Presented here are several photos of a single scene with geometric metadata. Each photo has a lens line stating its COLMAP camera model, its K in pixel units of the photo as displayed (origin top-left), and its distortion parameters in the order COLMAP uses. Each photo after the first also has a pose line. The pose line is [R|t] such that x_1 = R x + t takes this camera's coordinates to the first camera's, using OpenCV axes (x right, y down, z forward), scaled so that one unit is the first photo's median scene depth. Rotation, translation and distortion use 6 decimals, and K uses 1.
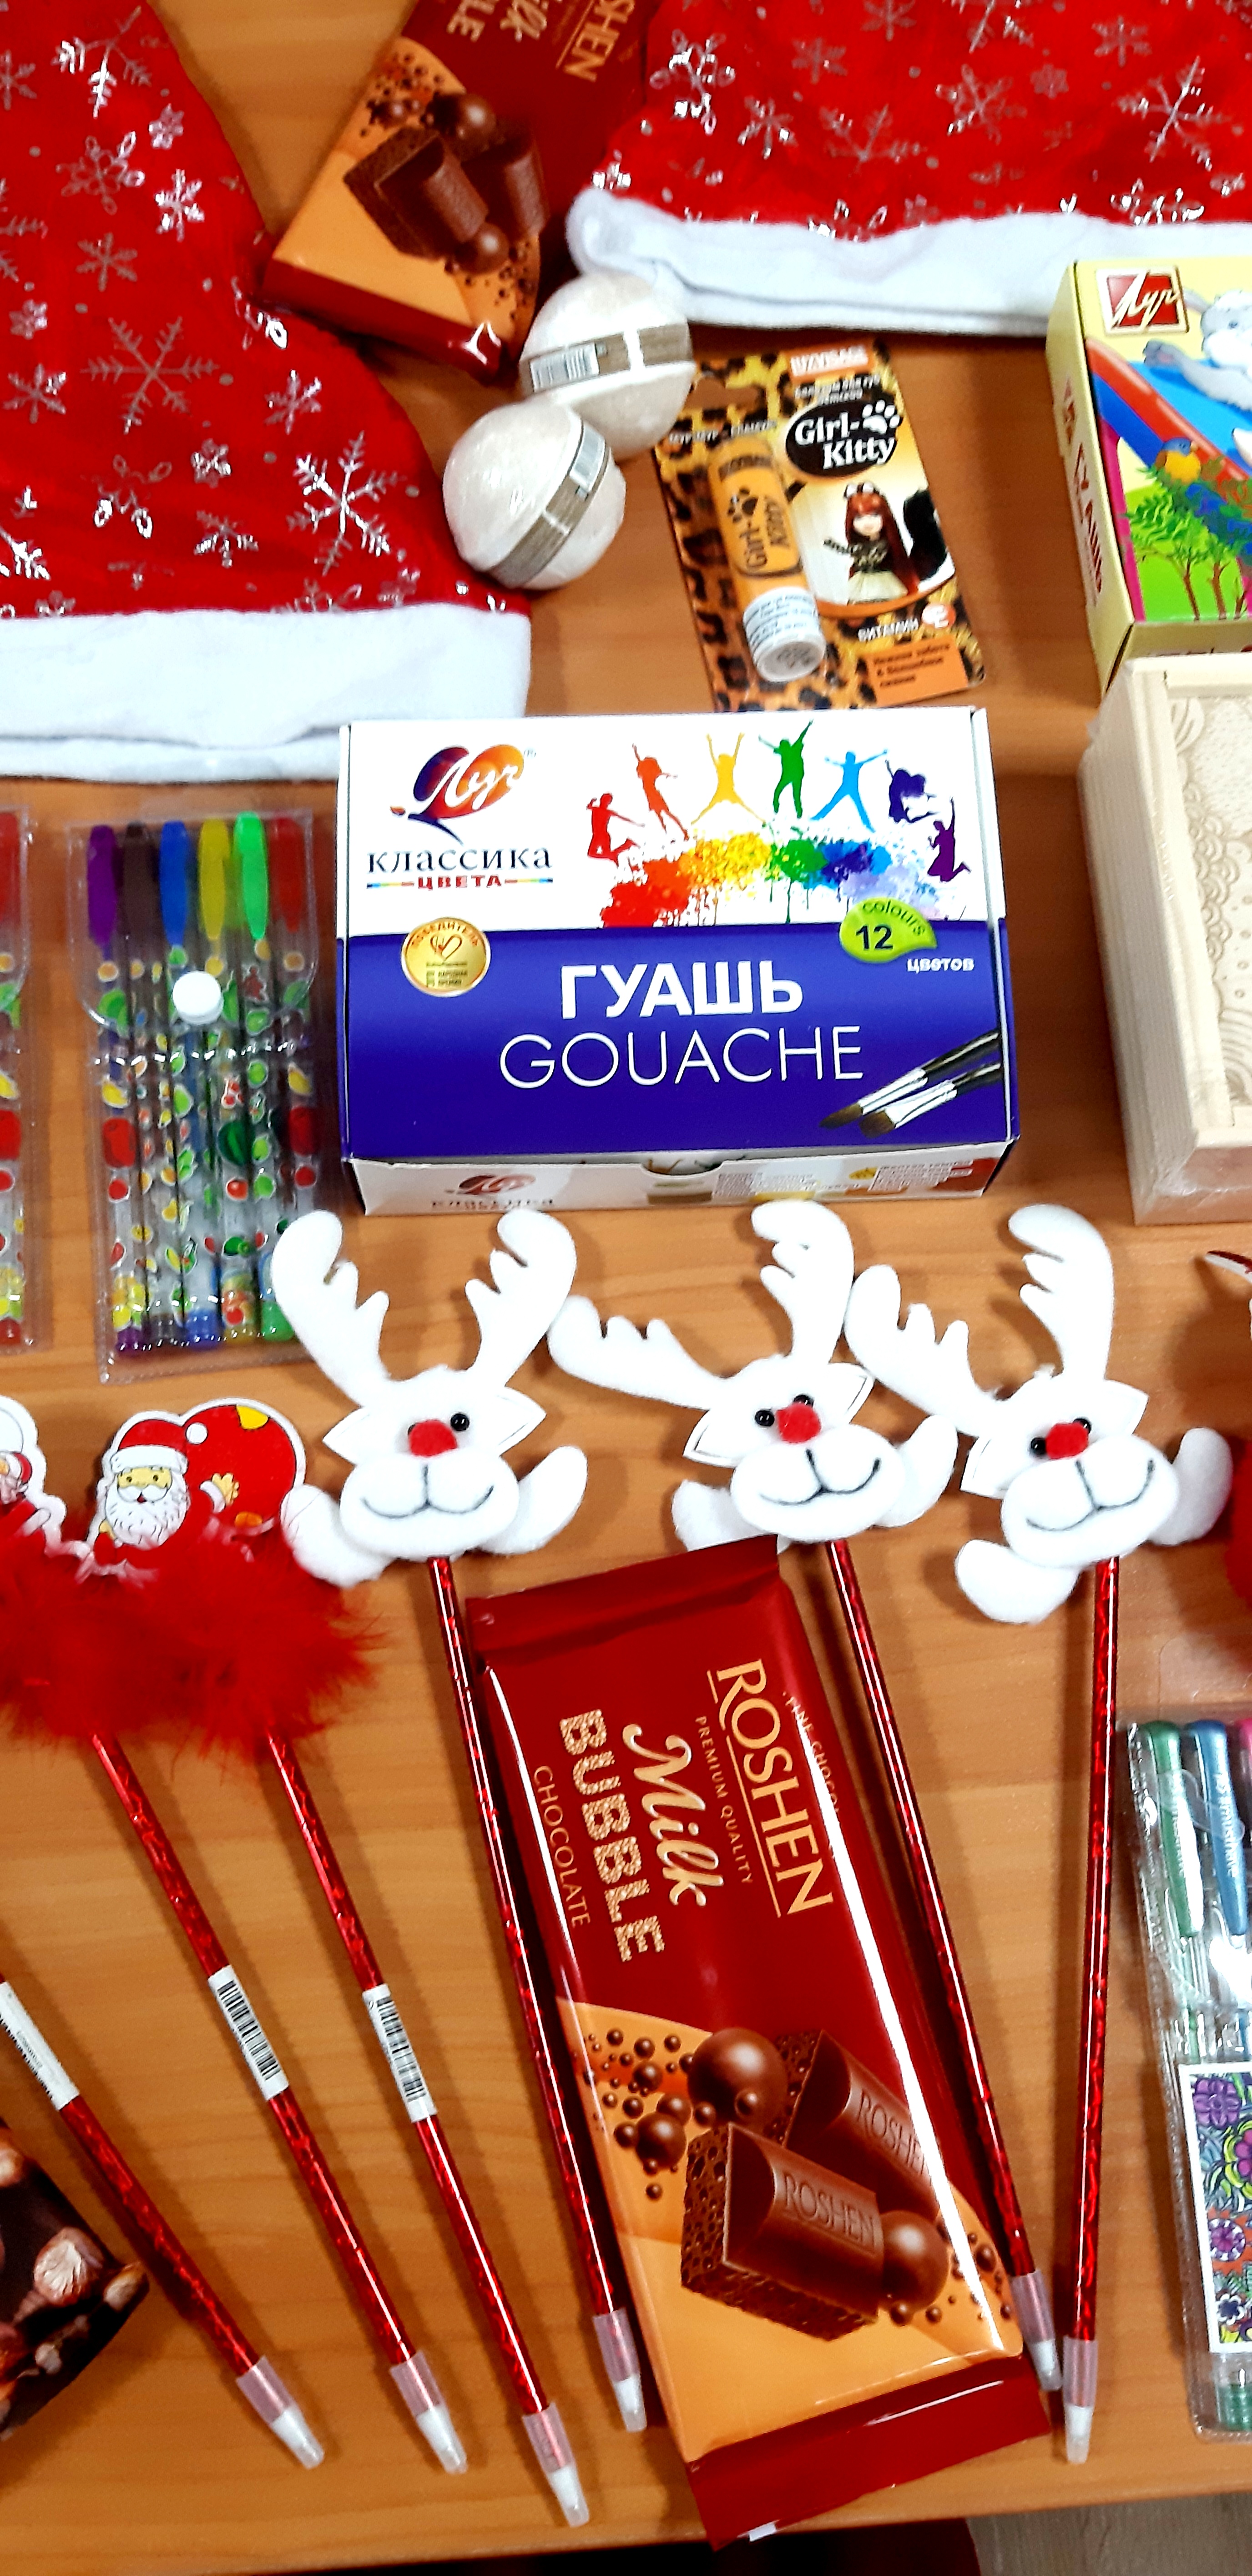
lens RADIAL K [[1893.2, 0, 619.4], [0, 1893.2, 1353.4], [0, 0, 1]] dist [0.009395, -0.097873]
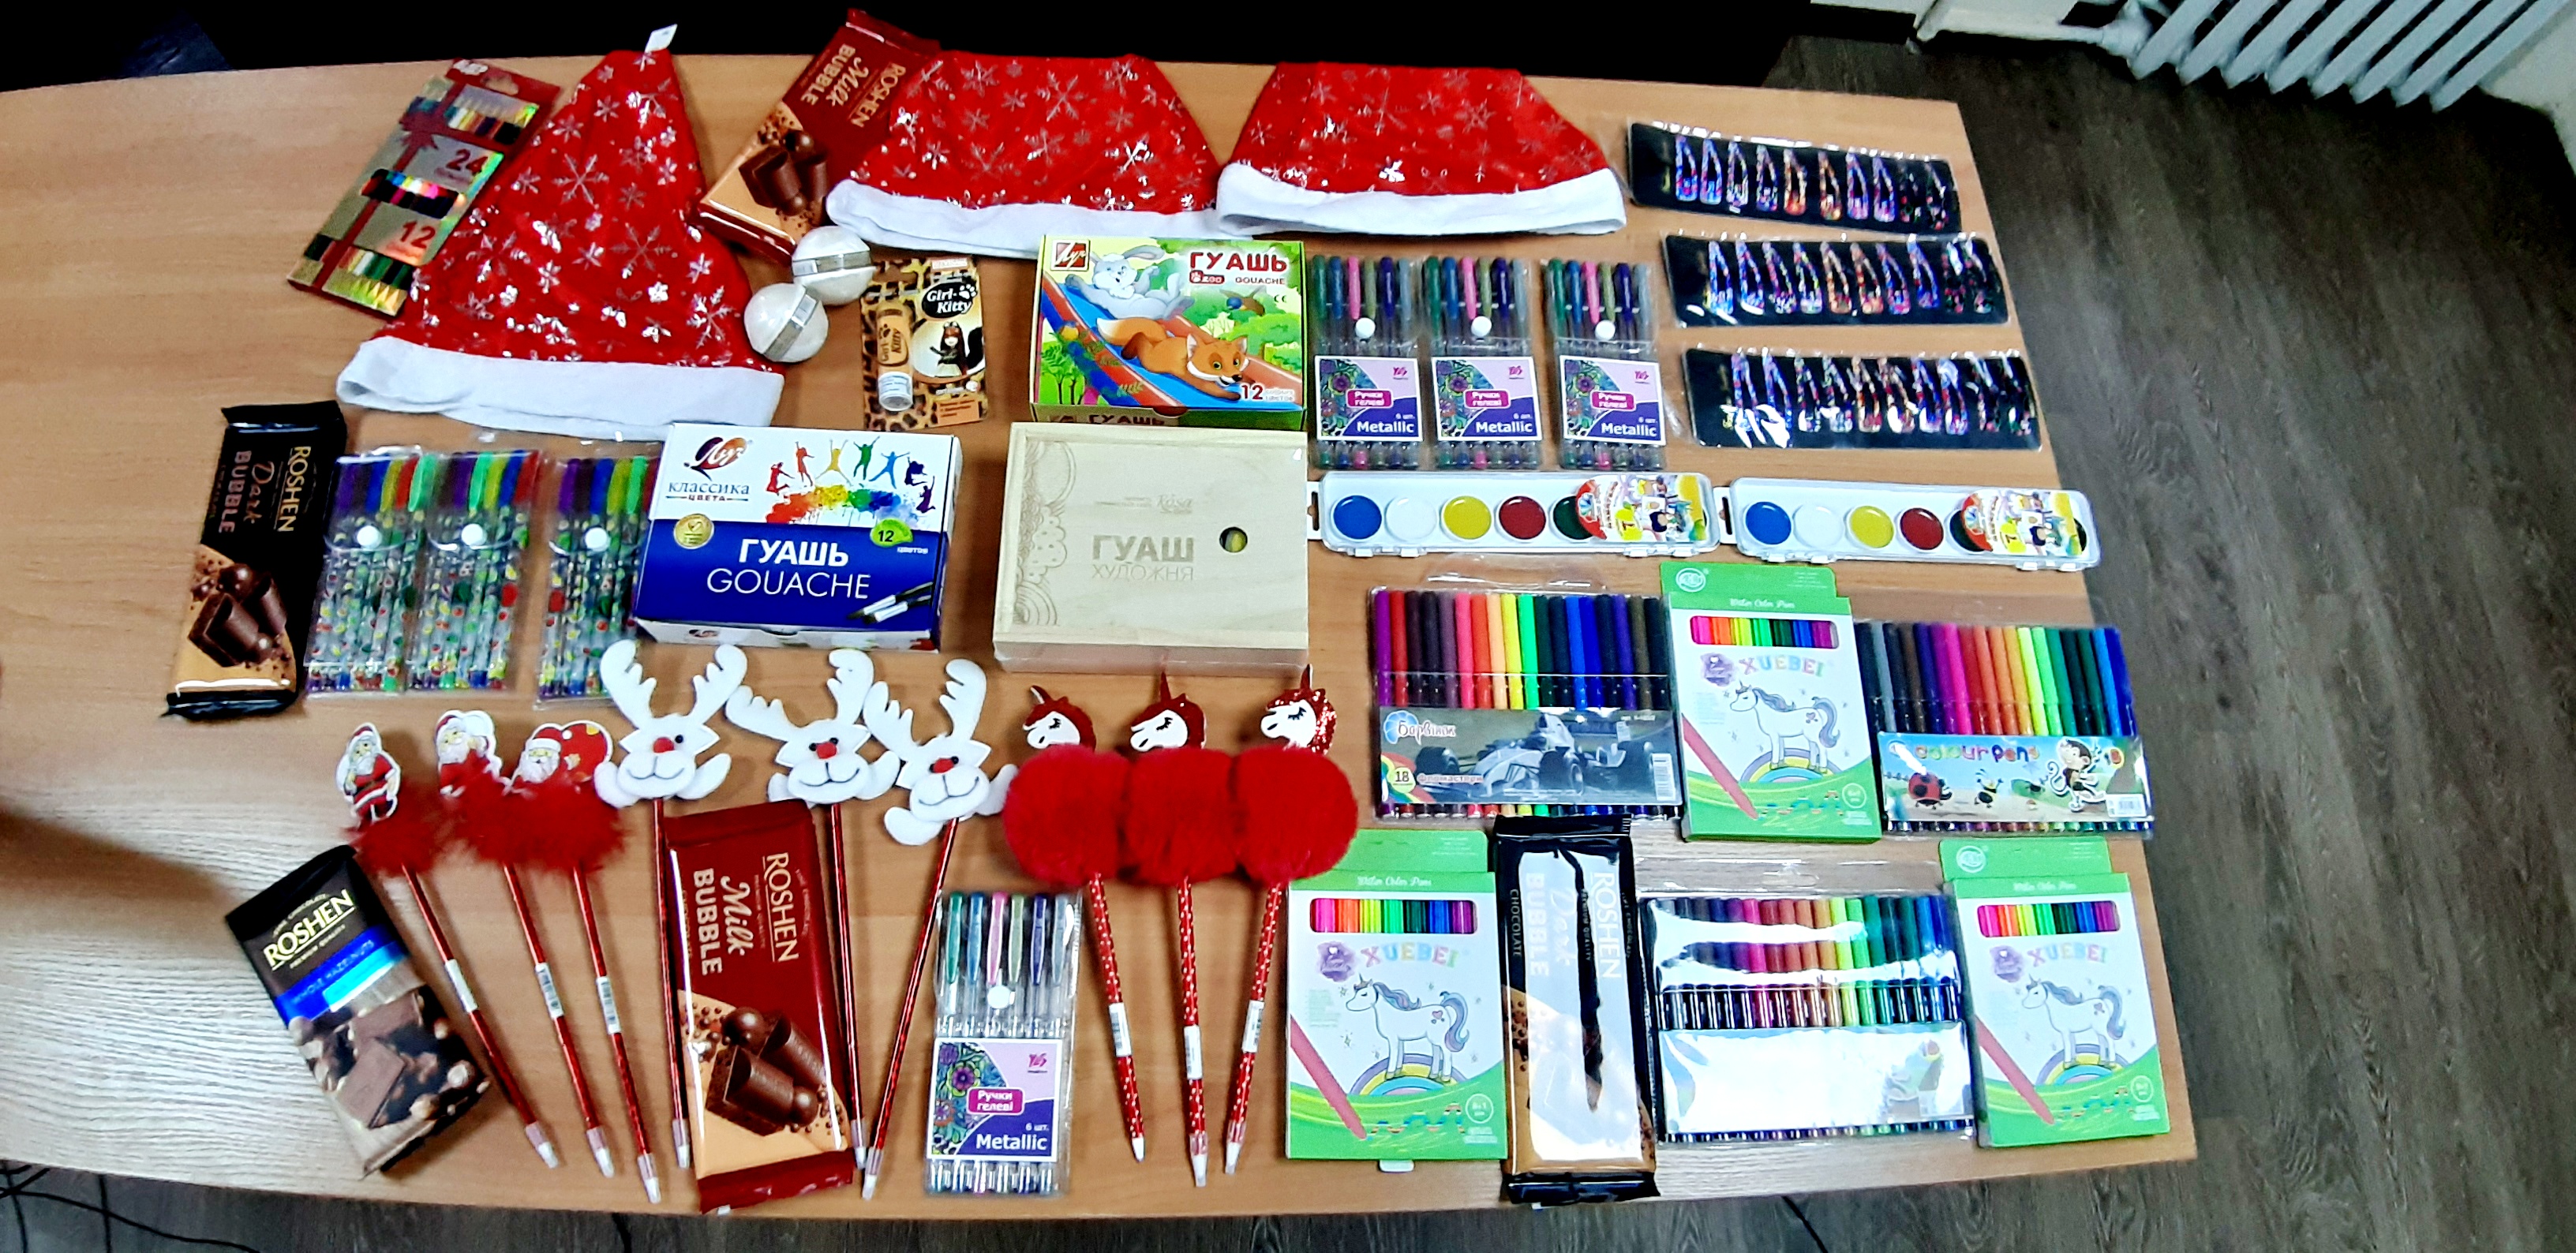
lens RADIAL K [[1188.3, 0, 1283.2], [0, 1188.3, 662.4], [0, 0, 1]] dist [-0.124129, -0.000306]
pose [[0.992686, 0.072098, 0.096834, 0.472119], [-0.066999, 0.996240, -0.054919, -0.026140], [-0.100430, 0.048030, 0.993784, -0.408269]]
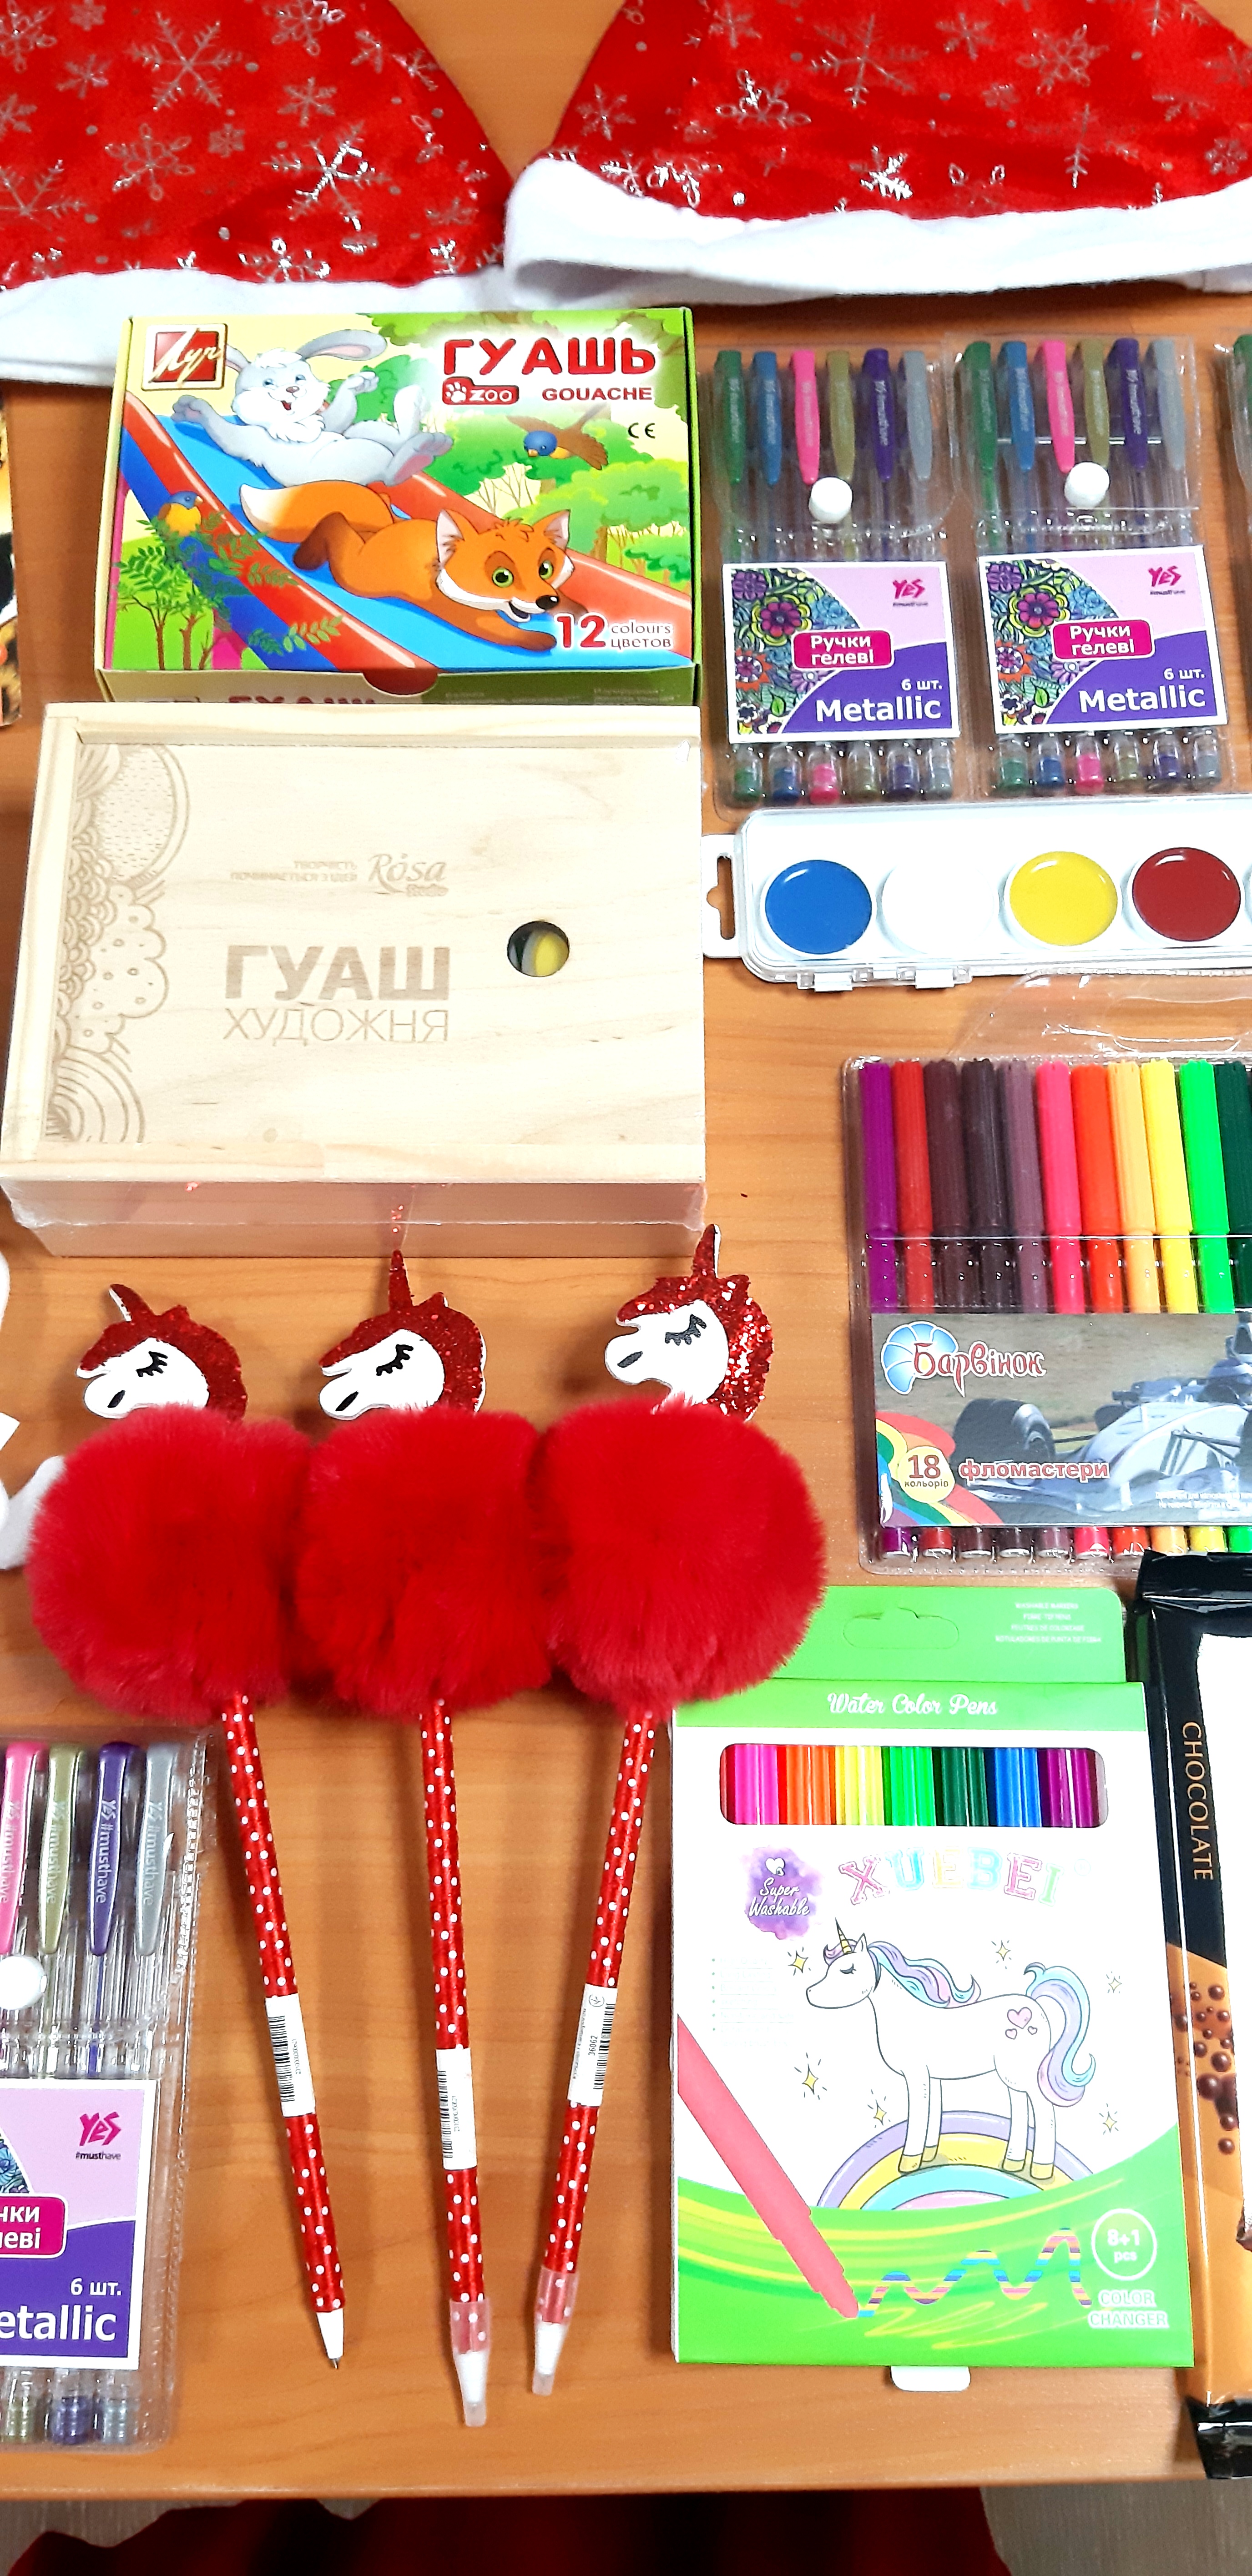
lens RADIAL K [[1893.2, 0, 619.4], [0, 1893.2, 1353.4], [0, 0, 1]] dist [0.009395, -0.097873]
pose [[0.998272, 0.048933, 0.032541, 0.558719], [-0.048221, 0.998587, -0.022312, -0.008141], [-0.033587, 0.020704, 0.999221, -0.024333]]
